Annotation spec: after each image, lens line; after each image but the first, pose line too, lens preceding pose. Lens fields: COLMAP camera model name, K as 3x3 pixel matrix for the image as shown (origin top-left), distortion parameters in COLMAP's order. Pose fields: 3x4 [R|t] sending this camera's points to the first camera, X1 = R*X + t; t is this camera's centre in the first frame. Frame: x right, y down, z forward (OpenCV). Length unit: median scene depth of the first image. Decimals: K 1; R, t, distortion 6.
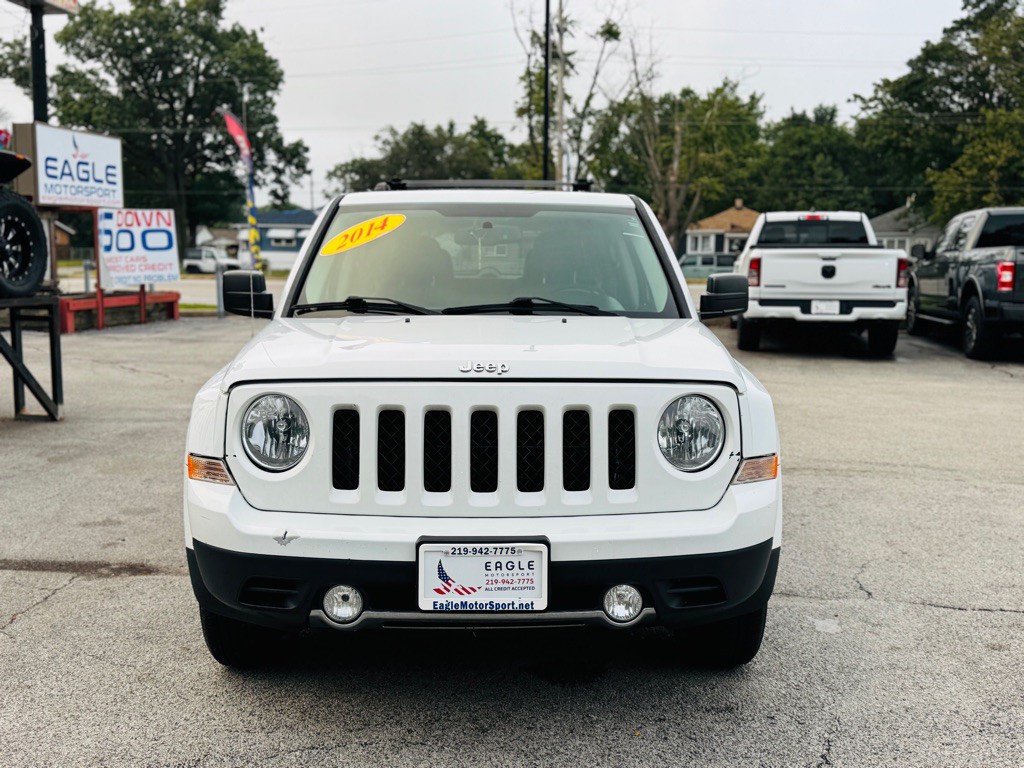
lens RADIAL K [[1073.1, 0, 506.5], [0, 1073.1, 390.8], [0, 0, 1]] dist [0.047447, 0.000000]
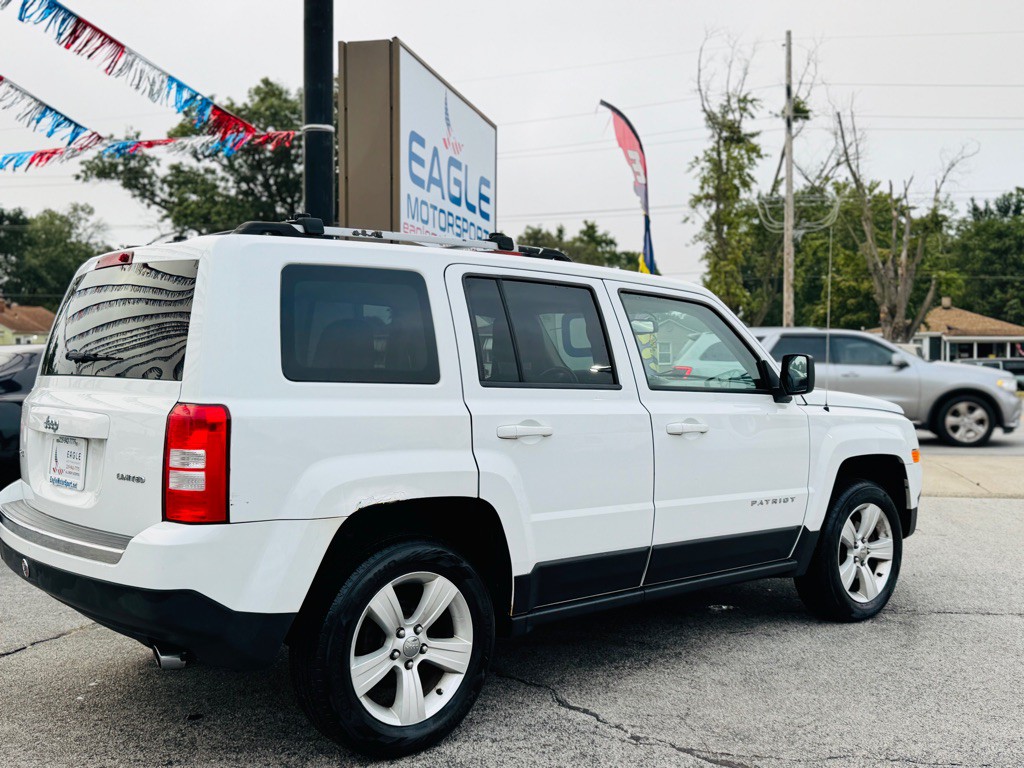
lens RADIAL K [[1051.2, 0, 518.7], [0, 1051.2, 381.9], [0, 0, 1]] dist [0.048101, 0.000000]
pose [[0.999226, -0.010131, -0.038018, -0.098301], [0.005860, 0.993825, -0.110802, -0.020376], [0.038905, 0.110494, 0.993115, 0.163427]]
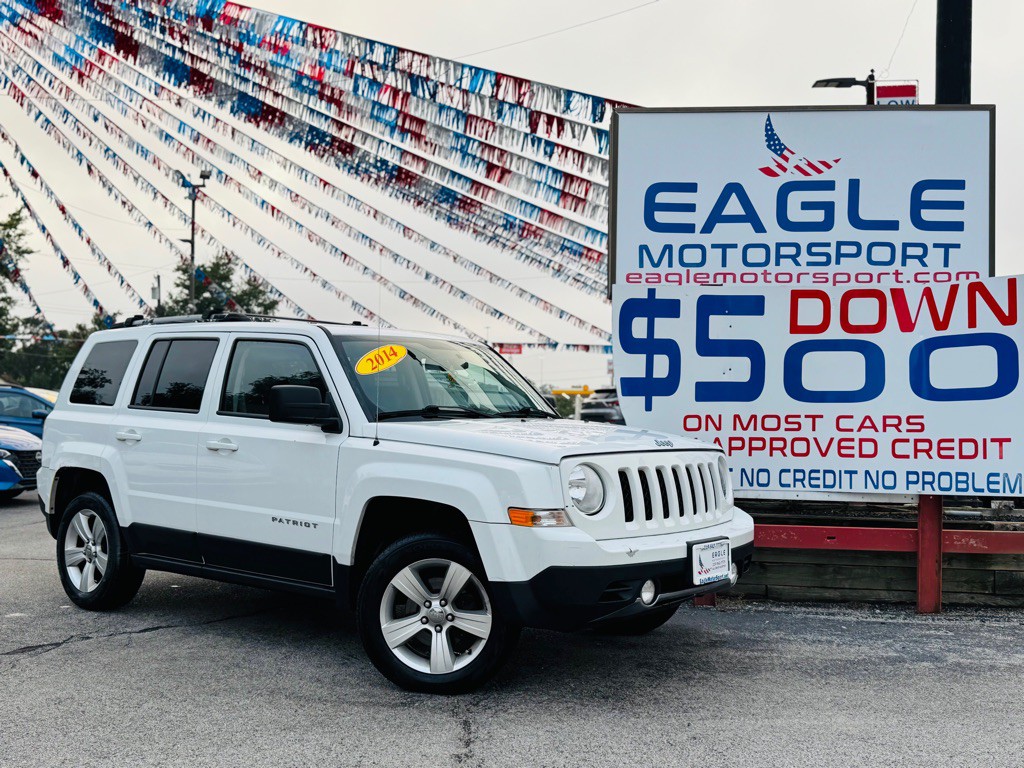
lens RADIAL K [[1051.2, 0, 503.6], [0, 1051.2, 387.8], [0, 0, 1]] dist [0.048101, 0.000000]
pose [[0.112369, -0.034338, -0.993073, -0.005182], [-0.145399, 0.988077, -0.050617, -0.028245], [0.982971, 0.150080, 0.106037, 0.242003]]
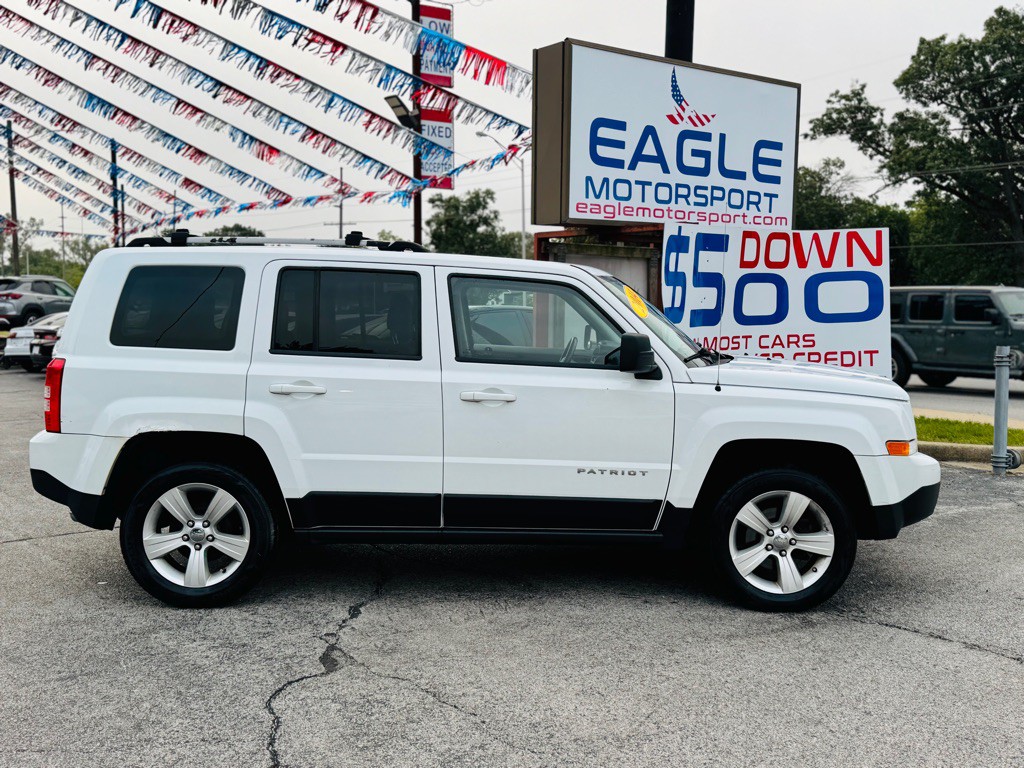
lens RADIAL K [[1051.2, 0, 524.8], [0, 1051.2, 373.7], [0, 0, 1]] dist [0.048101, 0.000000]
pose [[0.735486, 0.040839, -0.676308, -0.037753], [-0.090440, 0.995167, -0.038260, -0.023732], [0.671477, 0.089305, 0.735624, 0.176403]]
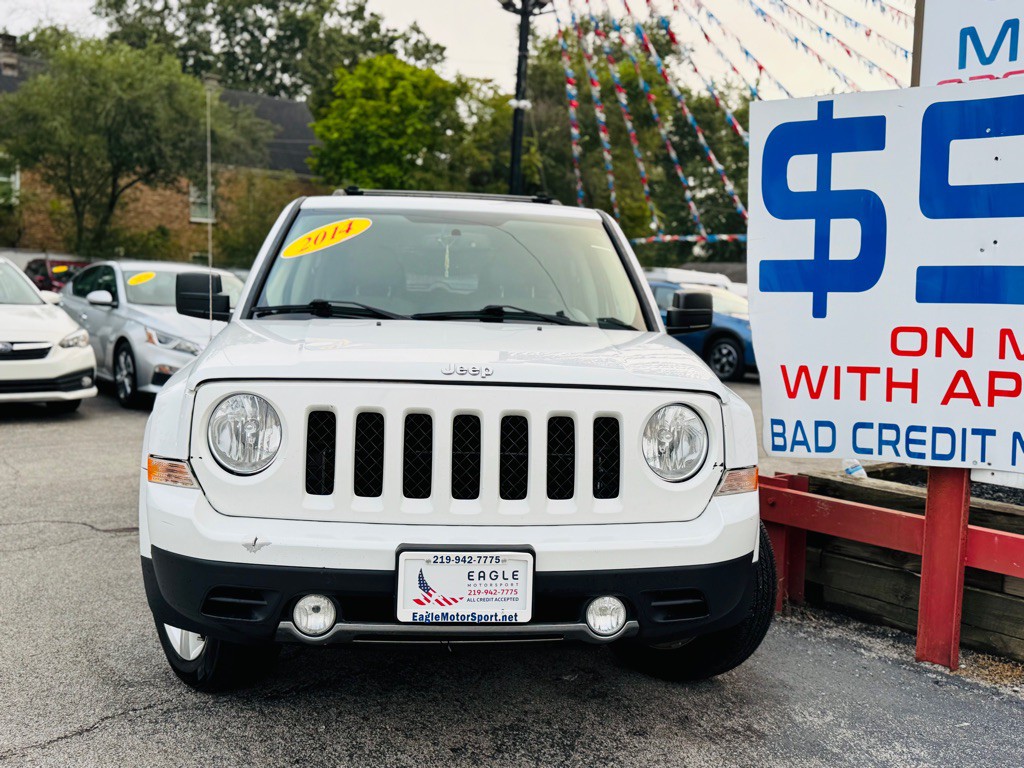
lens RADIAL K [[1051.2, 0, 511.8], [0, 1051.2, 401.2], [0, 0, 1]] dist [0.048101, 0.000000]
pose [[-0.622646, 0.046405, -0.781126, -0.044967], [-0.144804, 0.974166, 0.173298, -0.036044], [0.768989, 0.221014, -0.599841, 0.288084]]
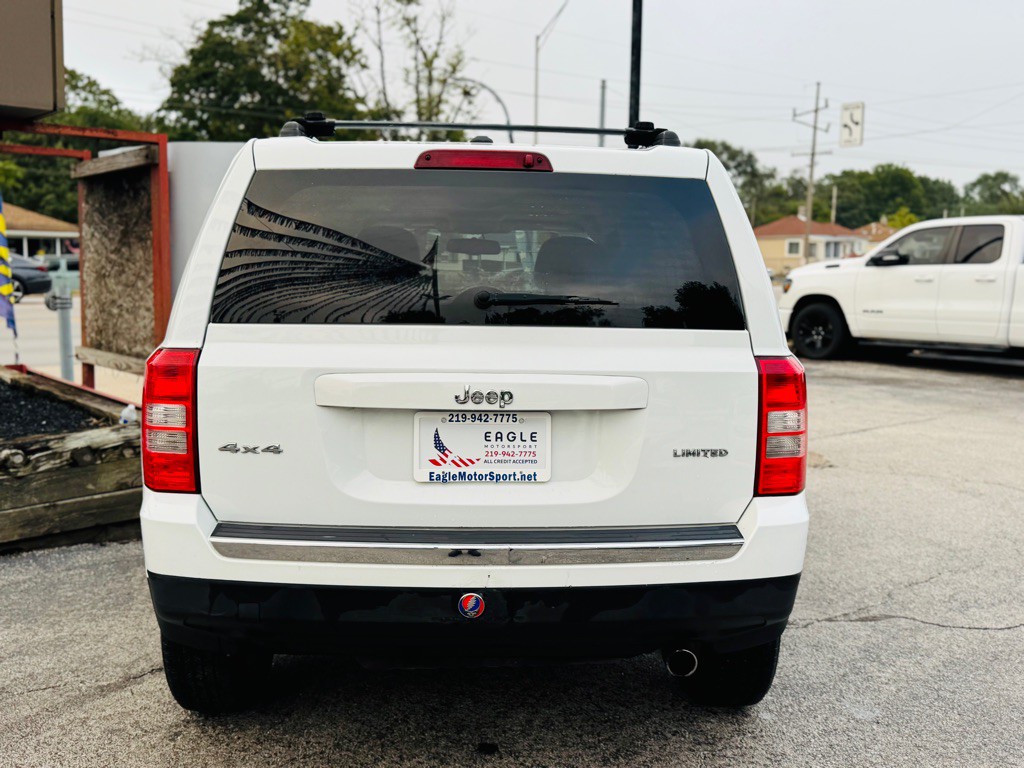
lens RADIAL K [[1051.2, 0, 518.6], [0, 1051.2, 398.7], [0, 0, 1]] dist [0.048101, 0.000000]
pose [[0.647815, -0.099470, 0.755276, -0.151396], [0.092702, 0.994364, 0.051445, -0.026072], [-0.756137, 0.036689, 0.653385, 0.191328]]
